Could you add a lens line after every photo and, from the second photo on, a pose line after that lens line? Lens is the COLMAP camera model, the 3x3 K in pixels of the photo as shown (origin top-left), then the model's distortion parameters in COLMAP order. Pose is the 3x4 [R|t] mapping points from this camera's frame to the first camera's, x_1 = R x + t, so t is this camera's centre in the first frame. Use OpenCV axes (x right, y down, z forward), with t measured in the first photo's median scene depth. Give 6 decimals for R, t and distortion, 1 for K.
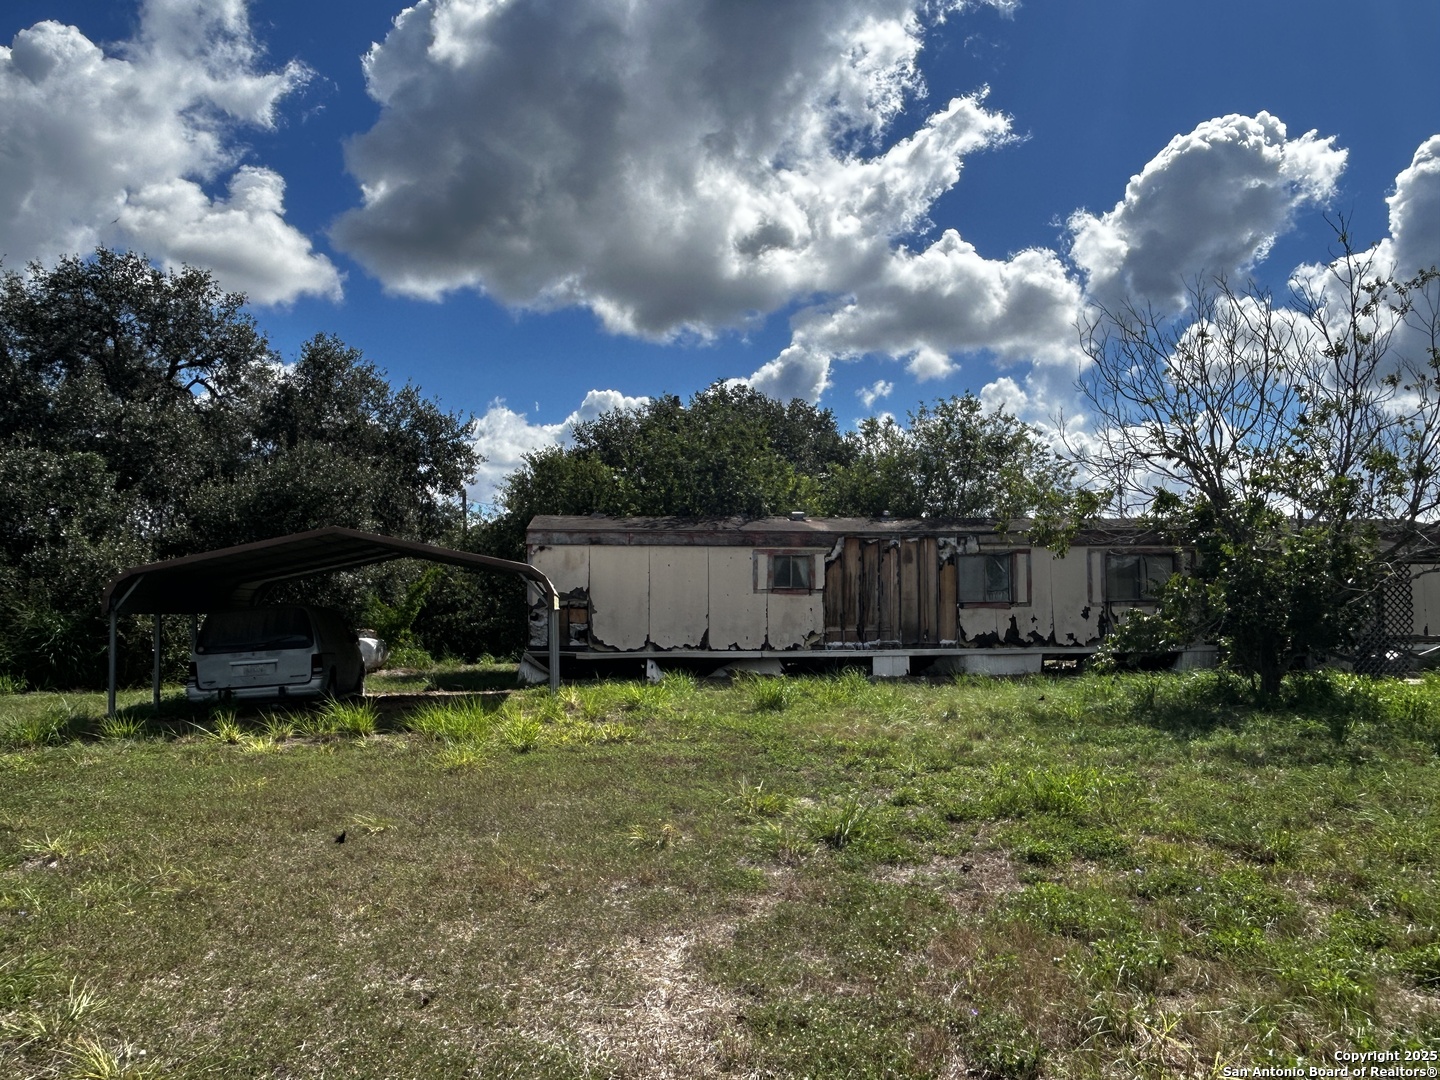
lens RADIAL K [[1066.7, 0, 708.1], [0, 1066.7, 547.2], [0, 0, 1]] dist [0.007304, -0.028165]
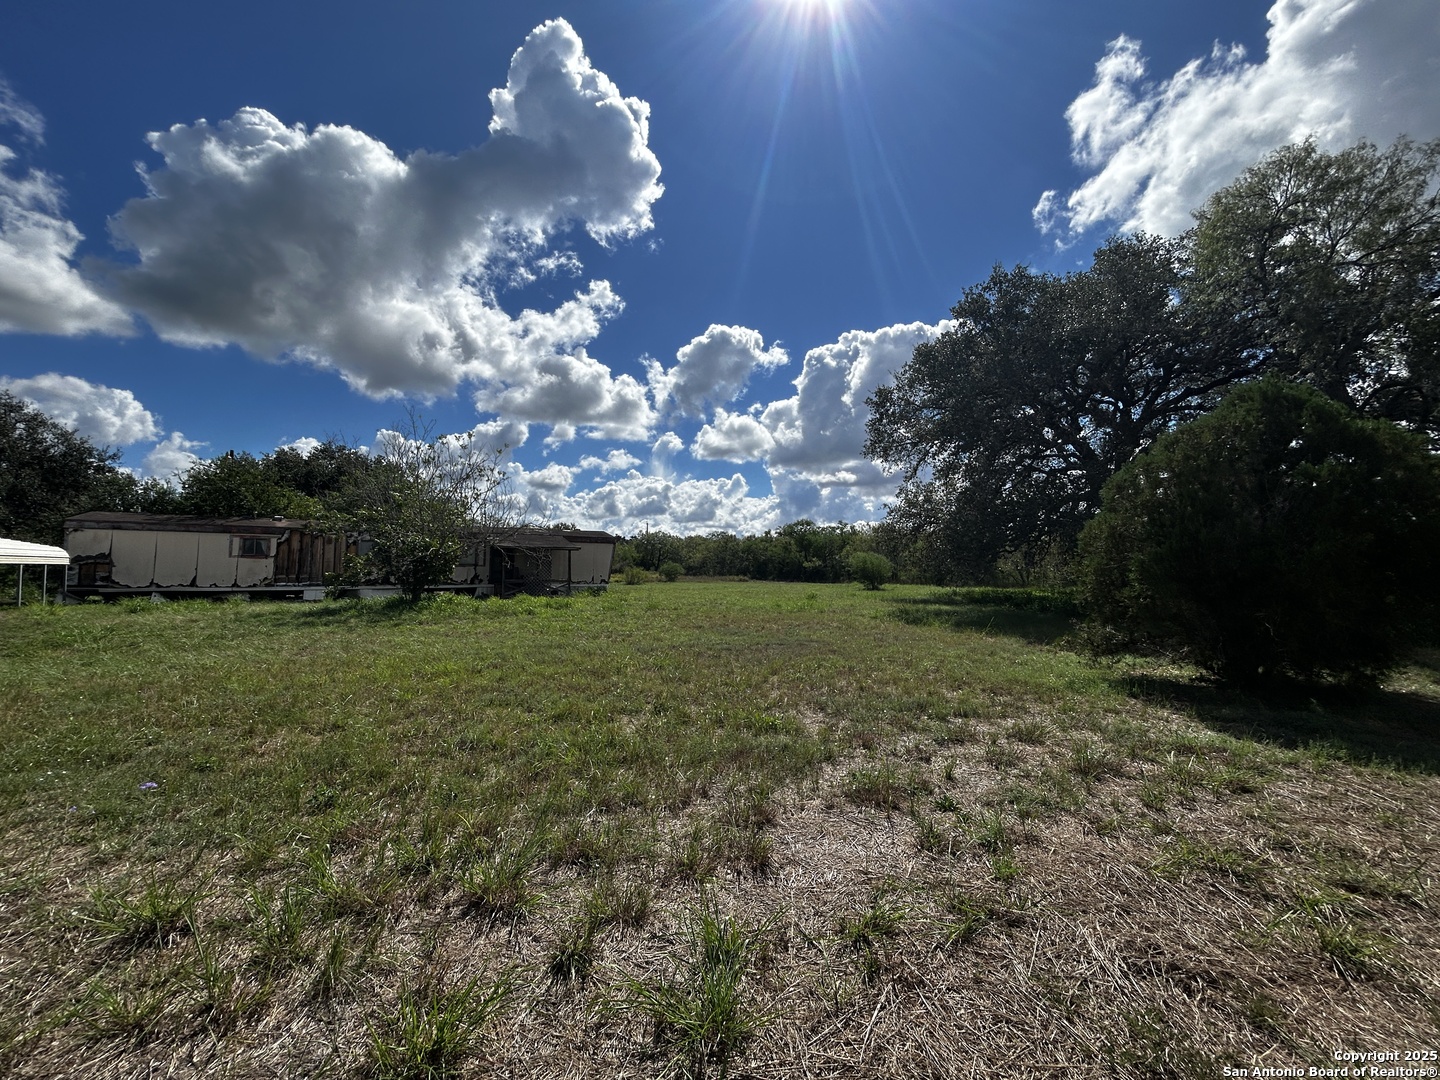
lens RADIAL K [[591.6, 0, 702.2], [0, 591.6, 535.8], [0, 0, 1]] dist [0.016065, 0.000559]
pose [[0.910866, 0.033795, 0.411317, 0.347672], [-0.034325, 0.999392, -0.006099, -0.017448], [-0.411273, -0.008563, 0.911472, -0.311789]]
